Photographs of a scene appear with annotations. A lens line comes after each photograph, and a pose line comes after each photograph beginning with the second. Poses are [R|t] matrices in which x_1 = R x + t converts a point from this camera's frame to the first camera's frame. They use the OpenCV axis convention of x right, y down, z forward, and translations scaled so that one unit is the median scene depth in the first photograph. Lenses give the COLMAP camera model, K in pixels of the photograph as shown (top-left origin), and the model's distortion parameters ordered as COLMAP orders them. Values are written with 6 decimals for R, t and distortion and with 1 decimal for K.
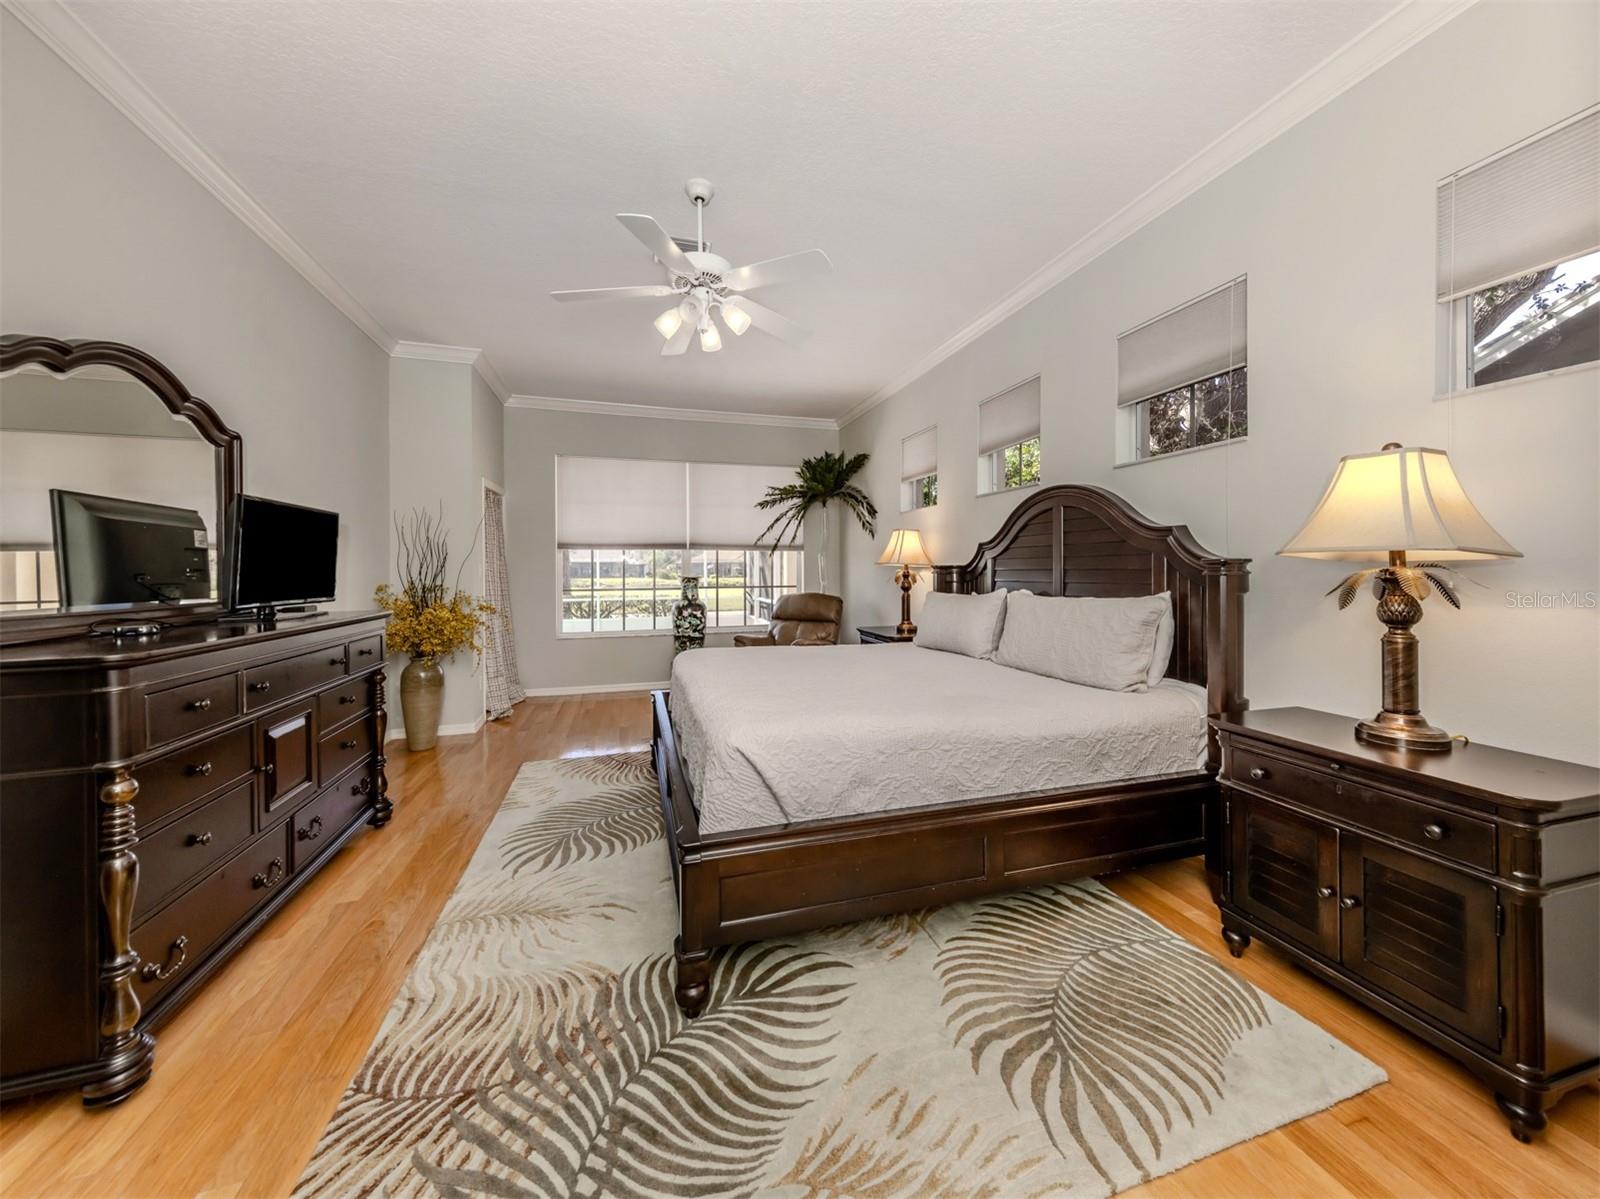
lens RADIAL K [[604.5, 0, 798.6], [0, 604.5, 574.8], [0, 0, 1]] dist [0.009666, -0.000039]
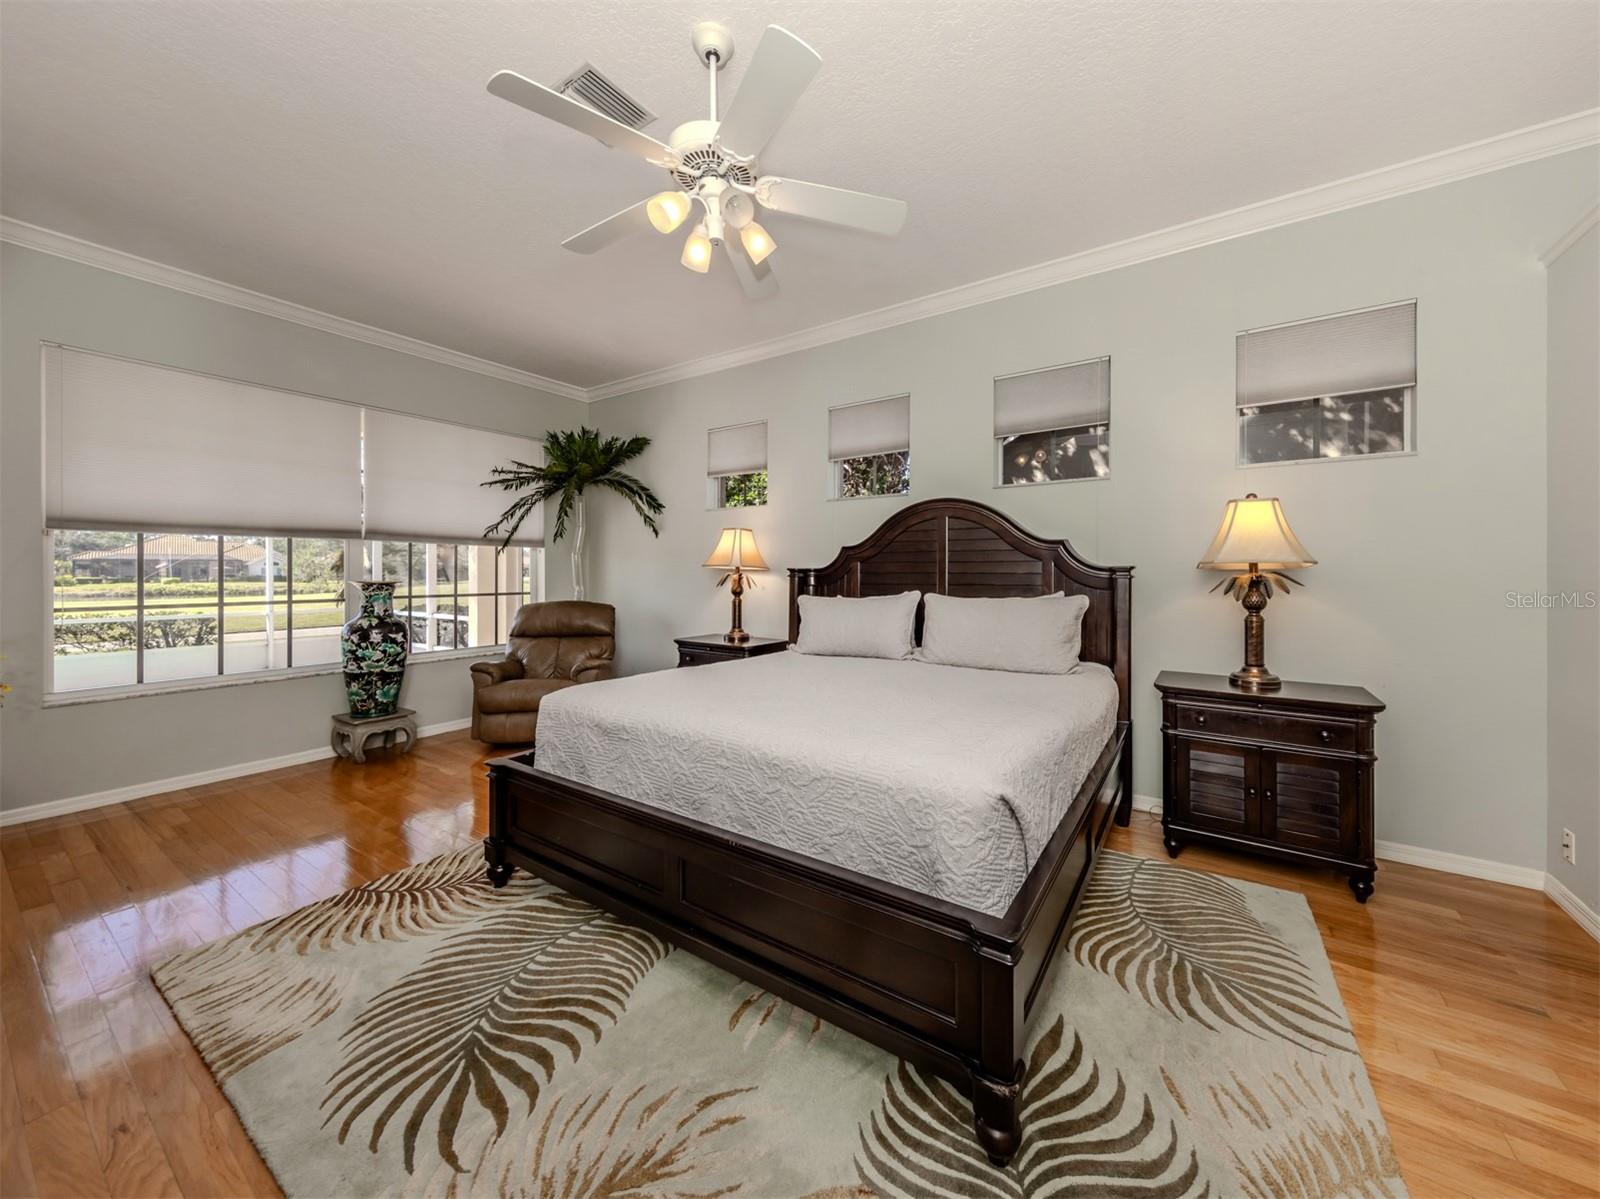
lens RADIAL K [[604.5, 0, 798.6], [0, 604.5, 574.8], [0, 0, 1]] dist [0.009666, -0.000039]
pose [[0.733270, 0.000541, 0.679938, -0.435827], [0.001452, 0.999996, -0.002361, -0.003139], [-0.679936, 0.002718, 0.733266, 0.301926]]
